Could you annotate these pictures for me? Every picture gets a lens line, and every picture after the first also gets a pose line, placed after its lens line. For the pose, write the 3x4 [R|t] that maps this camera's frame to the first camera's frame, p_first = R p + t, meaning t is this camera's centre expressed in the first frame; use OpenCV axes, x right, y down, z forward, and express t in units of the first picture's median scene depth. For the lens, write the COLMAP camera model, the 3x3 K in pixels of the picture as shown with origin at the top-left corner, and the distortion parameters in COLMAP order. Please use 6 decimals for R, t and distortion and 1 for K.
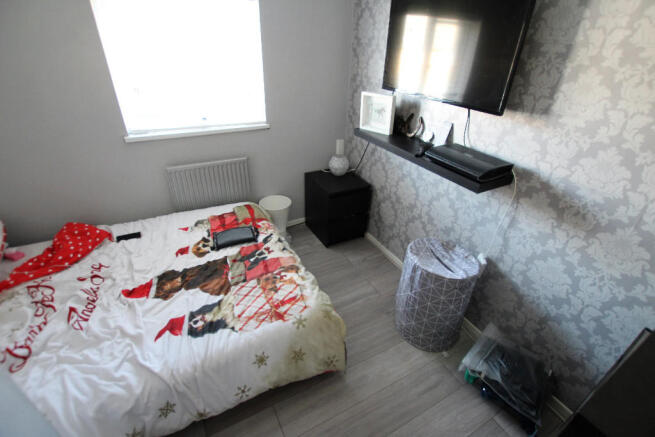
lens RADIAL K [[310.3, 0, 332.3], [0, 310.3, 217.5], [0, 0, 1]] dist [-0.000916, -0.000132]
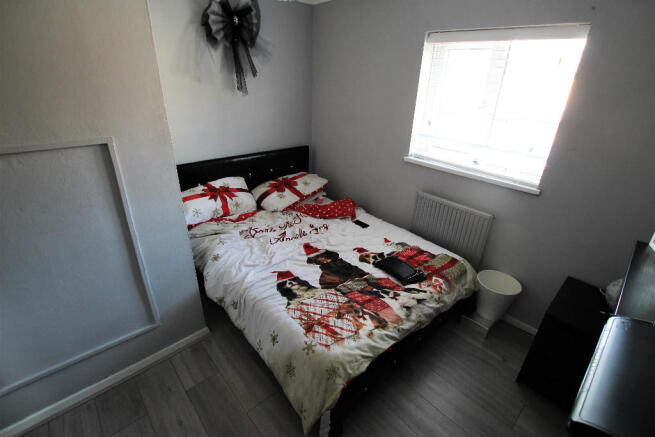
lens RADIAL K [[310.3, 0, 332.3], [0, 310.3, 217.5], [0, 0, 1]] dist [-0.000916, -0.000132]
pose [[0.237024, 0.390396, -0.889613, 0.502288], [-0.508063, 0.830317, 0.229009, -0.214483], [0.828065, 0.397699, 0.395151, 0.409300]]
